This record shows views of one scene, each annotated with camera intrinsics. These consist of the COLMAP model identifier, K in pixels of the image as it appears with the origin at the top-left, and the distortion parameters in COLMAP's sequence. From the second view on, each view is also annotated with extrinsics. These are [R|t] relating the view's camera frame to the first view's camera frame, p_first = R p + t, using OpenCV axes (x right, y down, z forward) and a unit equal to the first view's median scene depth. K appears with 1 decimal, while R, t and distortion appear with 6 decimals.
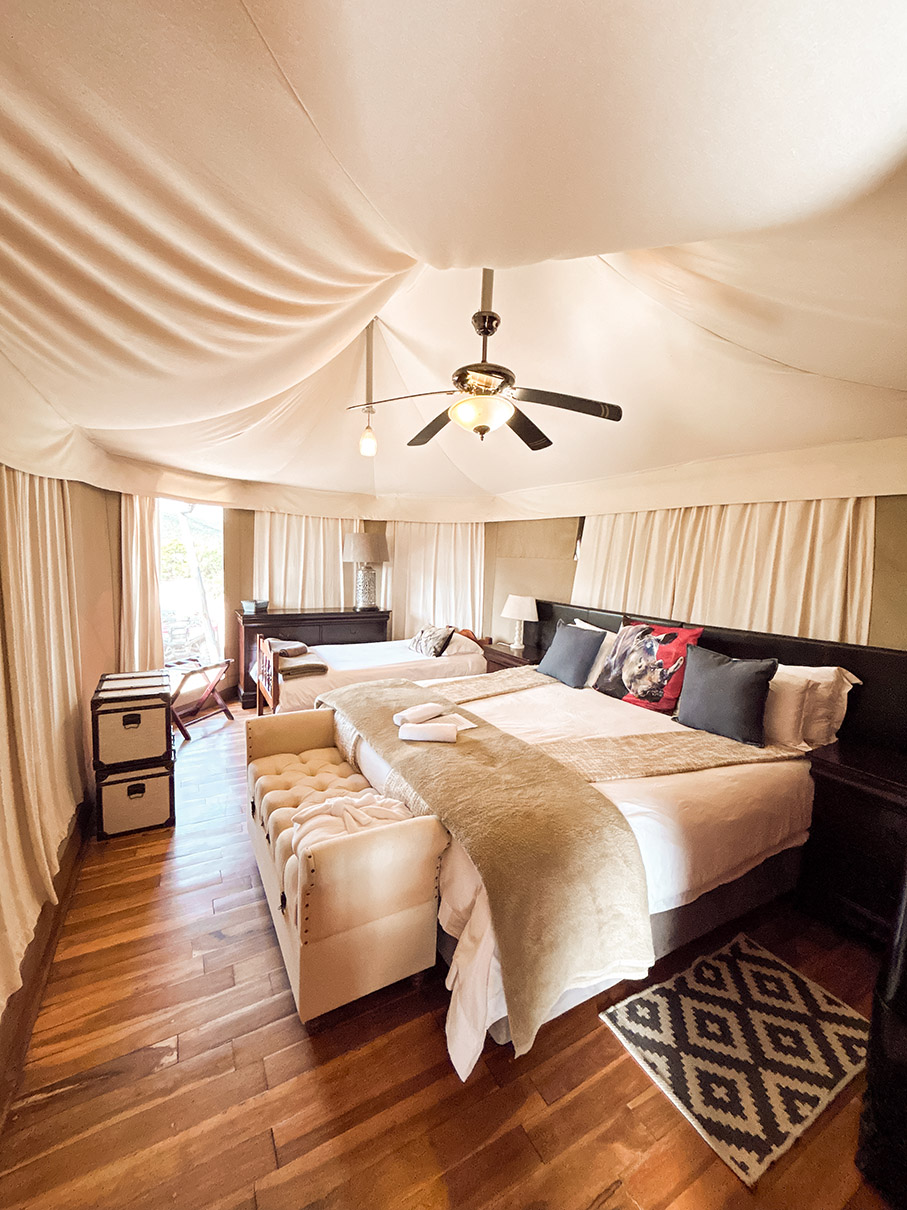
lens RADIAL K [[493.8, 0, 450.3], [0, 493.8, 609.2], [0, 0, 1]] dist [-0.001239, 0.000259]
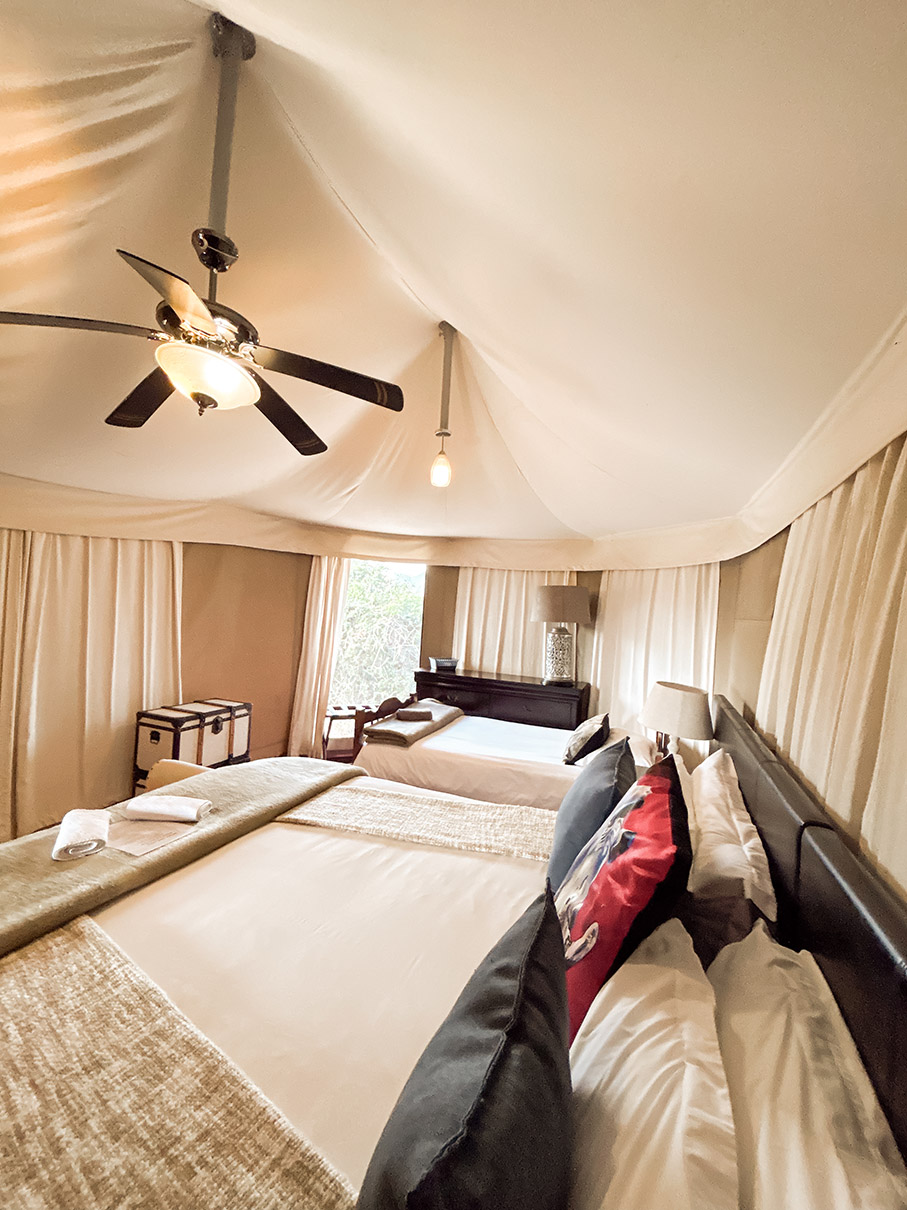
lens RADIAL K [[490.7, 0, 453.5], [0, 490.7, 605.0], [0, 0, 1]] dist [-0.001089, 0.000533]
pose [[0.603559, -0.005299, -0.797301, 0.624497], [-0.120447, 0.987896, -0.097745, -0.048579], [0.788168, 0.155027, 0.595615, 0.711400]]
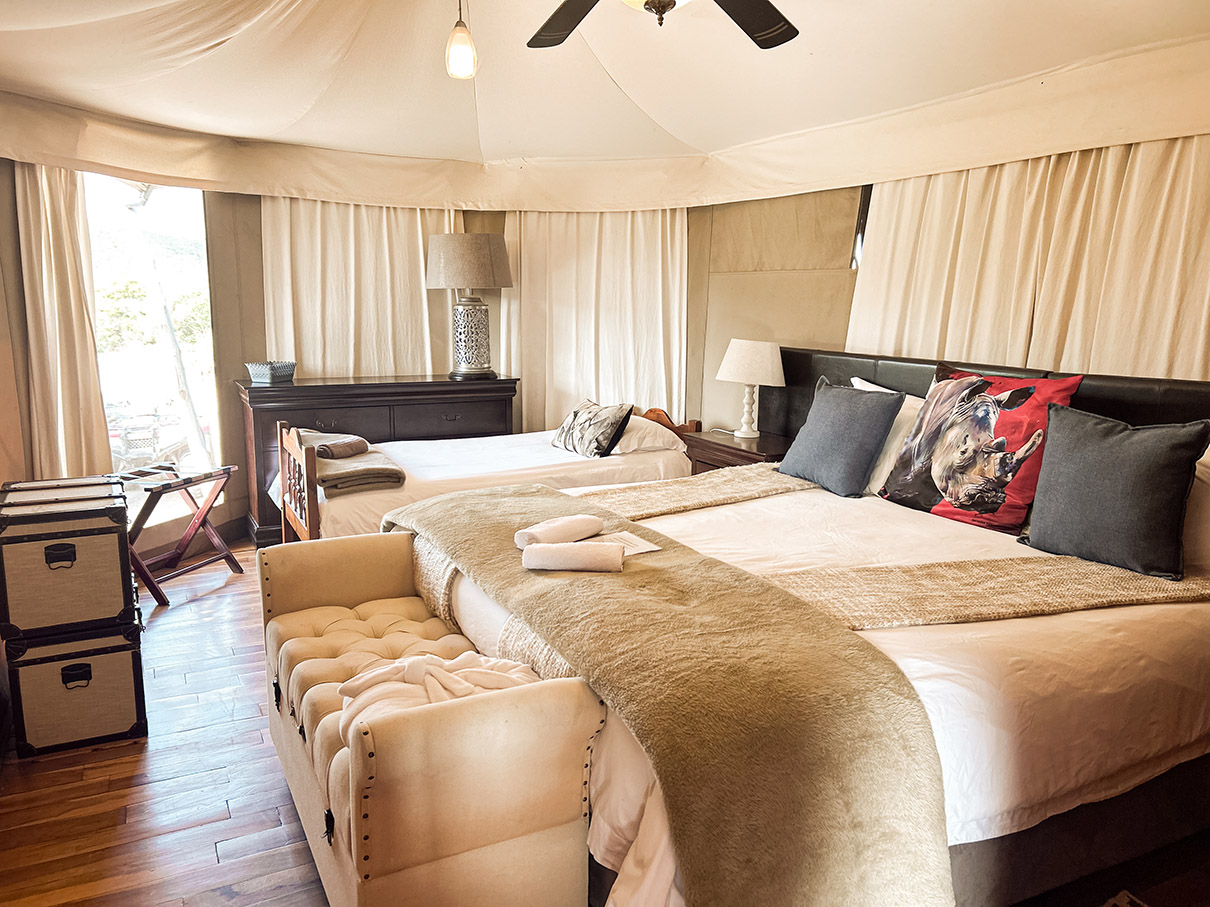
lens RADIAL K [[915.5, 0, 608.7], [0, 915.5, 470.4], [0, 0, 1]] dist [0.054418, -0.063764]
pose [[0.999174, -0.020131, -0.035293, 0.025142], [0.022930, 0.996466, 0.080805, 0.044756], [0.033542, -0.081547, 0.996105, -0.035446]]
